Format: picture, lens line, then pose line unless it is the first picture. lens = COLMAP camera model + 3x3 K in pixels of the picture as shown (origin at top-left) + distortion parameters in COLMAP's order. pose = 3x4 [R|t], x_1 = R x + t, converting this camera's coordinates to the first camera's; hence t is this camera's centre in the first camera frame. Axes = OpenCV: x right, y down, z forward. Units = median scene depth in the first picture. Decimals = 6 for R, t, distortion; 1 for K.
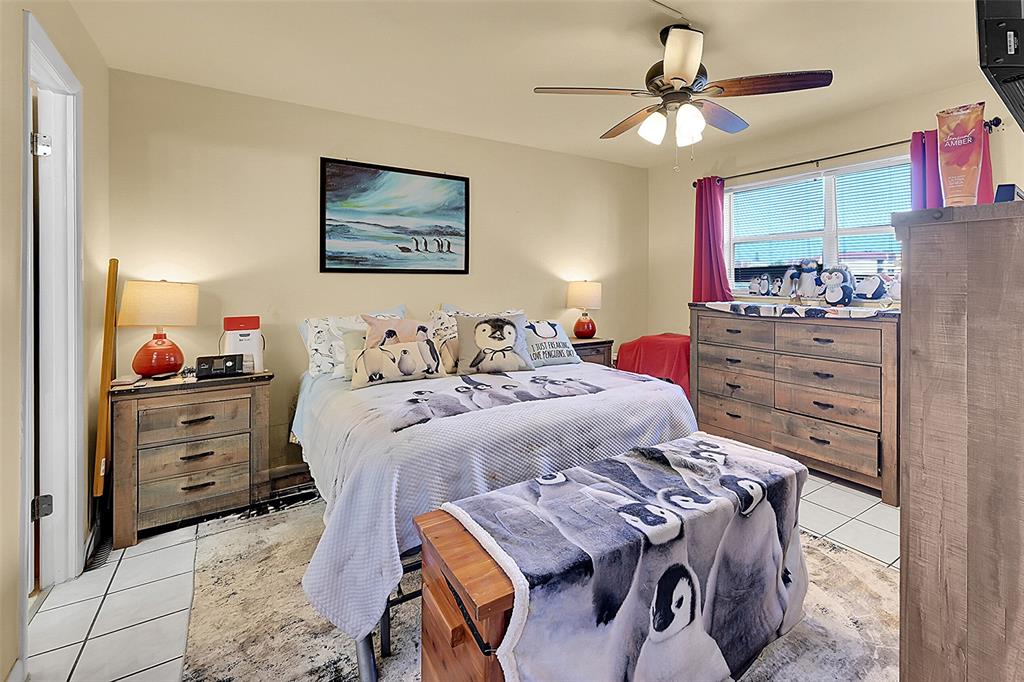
lens RADIAL K [[607.5, 0, 512.9], [0, 607.5, 282.2], [0, 0, 1]] dist [-0.001347, -0.000066]
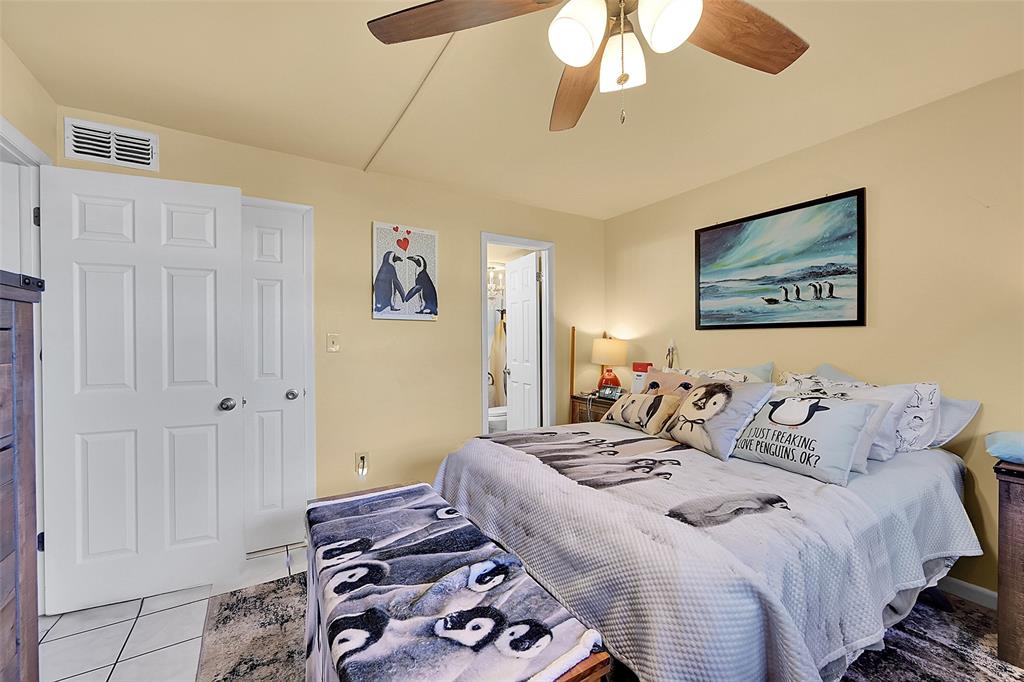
lens RADIAL K [[404.3, 0, 512.0], [0, 404.3, 341.0], [0, 0, 1]] dist [-0.001702, -0.000137]
pose [[-0.096362, 0.002628, -0.995343, 0.462385], [0.001025, 0.999996, 0.002541, 0.002833], [0.995346, -0.000775, -0.096365, 0.694468]]
